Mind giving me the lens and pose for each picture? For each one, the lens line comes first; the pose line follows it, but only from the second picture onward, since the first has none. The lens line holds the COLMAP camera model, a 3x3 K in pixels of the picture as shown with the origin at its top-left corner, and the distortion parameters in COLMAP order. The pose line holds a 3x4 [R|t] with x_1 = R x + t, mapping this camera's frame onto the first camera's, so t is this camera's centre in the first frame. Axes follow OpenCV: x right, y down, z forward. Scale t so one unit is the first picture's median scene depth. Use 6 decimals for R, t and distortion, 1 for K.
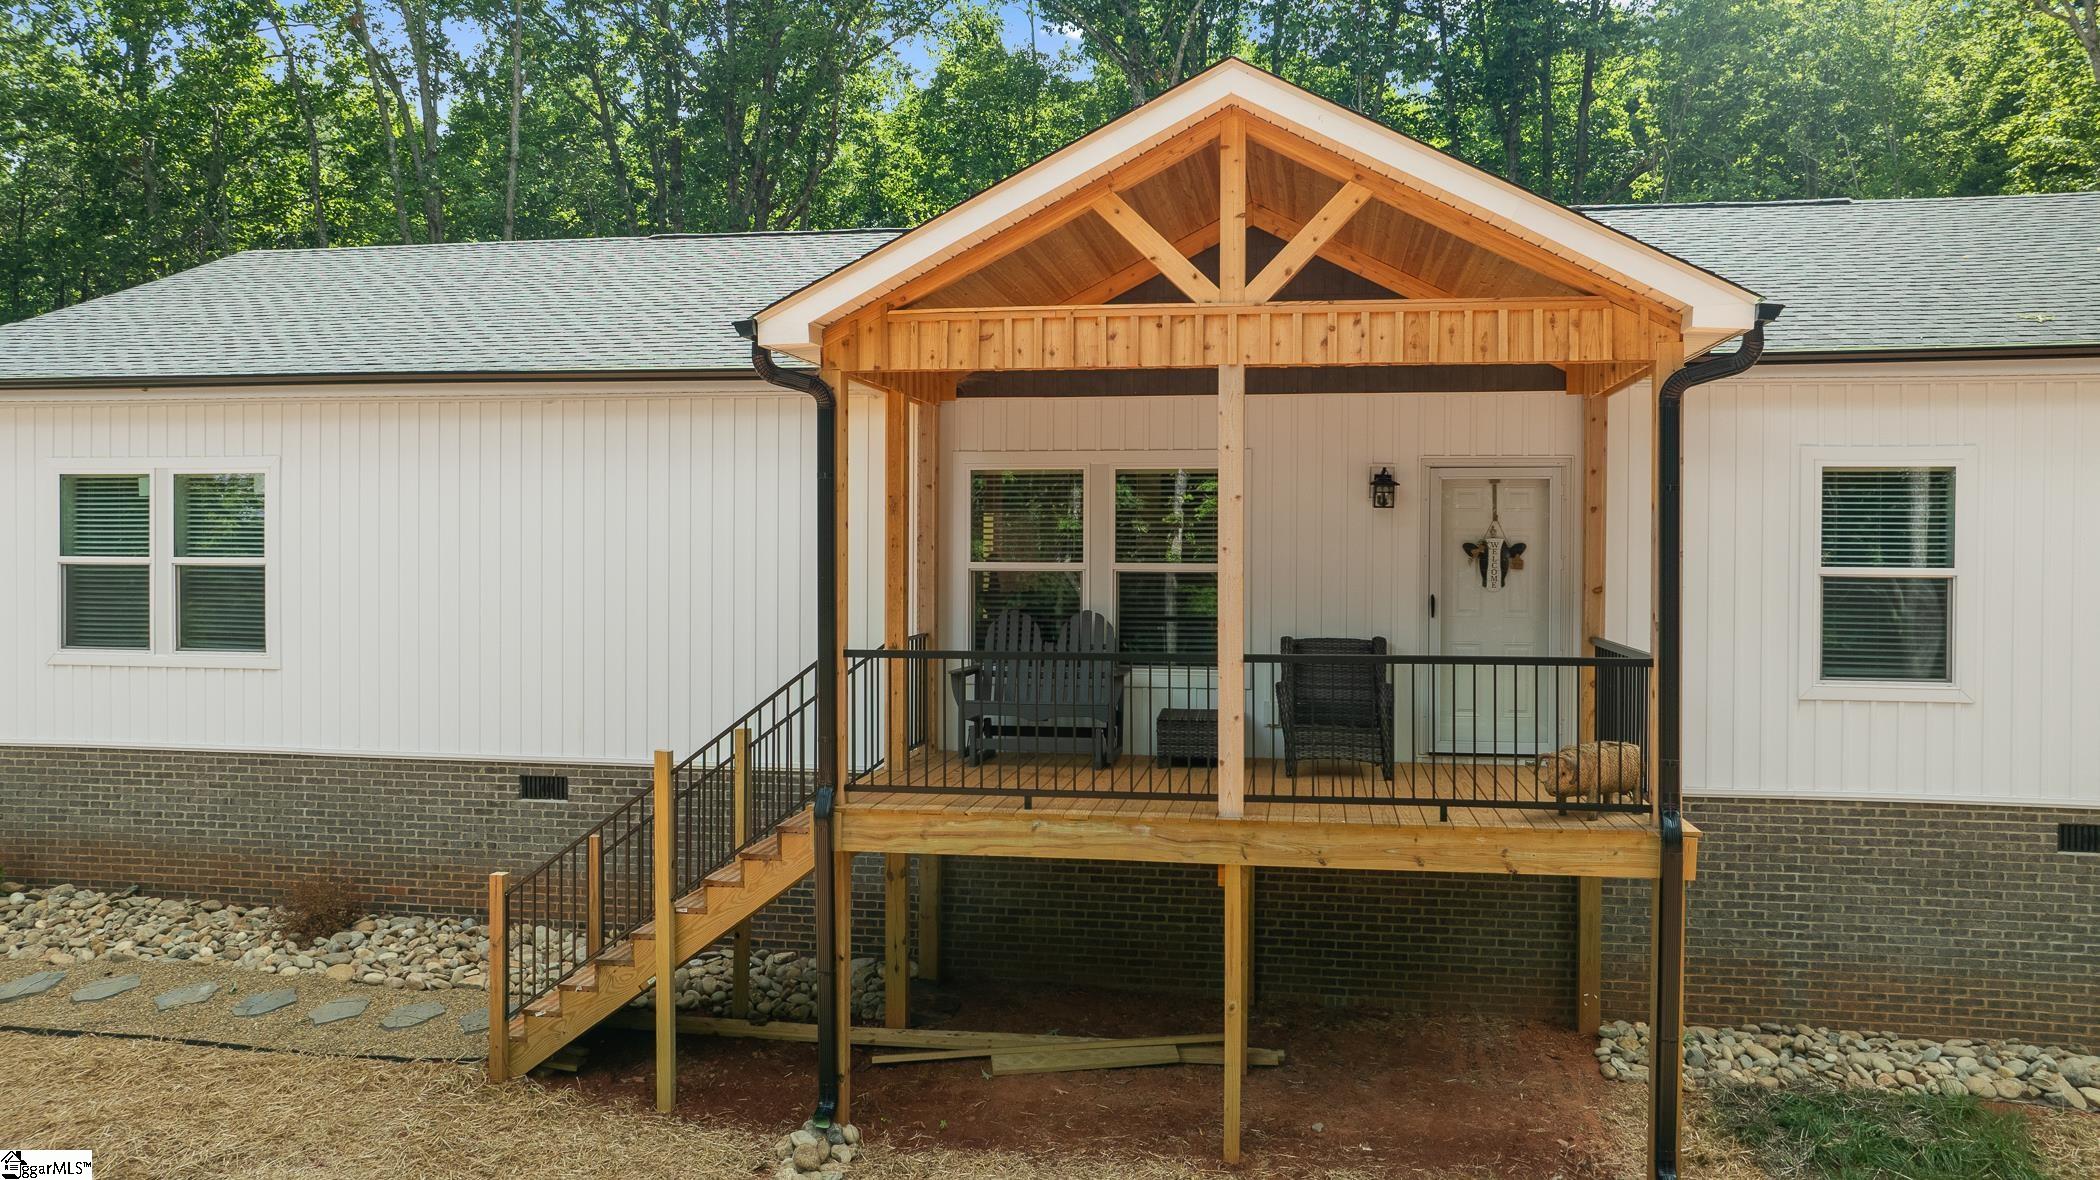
lens RADIAL K [[1446.0, 0, 1050.0], [0, 1446.0, 590.0], [0, 0, 1]] dist [-0.002053, -0.001380]
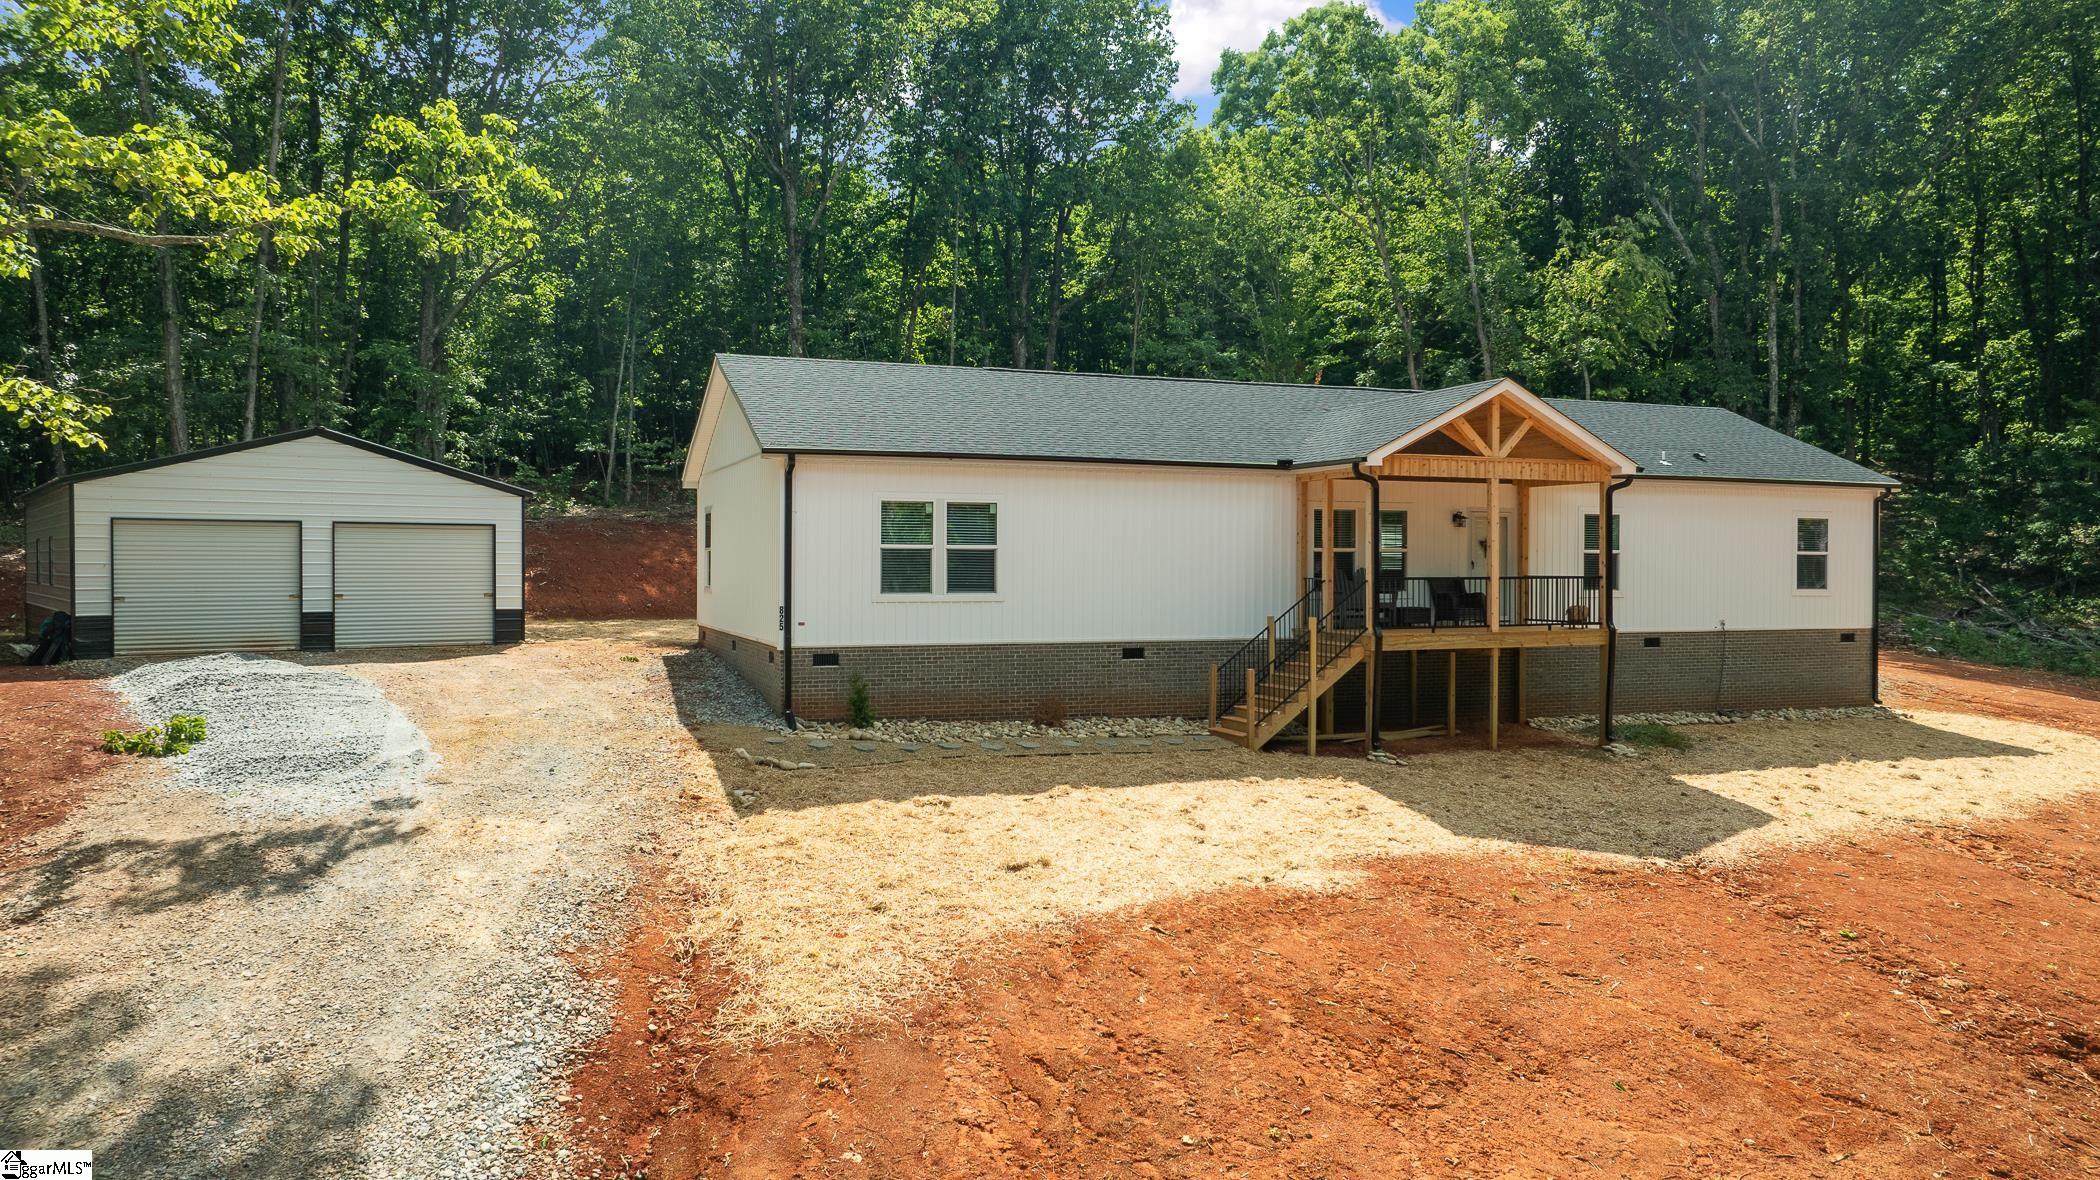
lens RADIAL K [[1446.0, 0, 1050.0], [0, 1446.0, 590.0], [0, 0, 1]] dist [-0.002053, -0.001380]
pose [[0.862944, -0.008933, 0.505221, -1.716845], [0.018041, 0.999751, -0.013138, 0.077247], [-0.504978, 0.020452, 0.862890, -0.871311]]
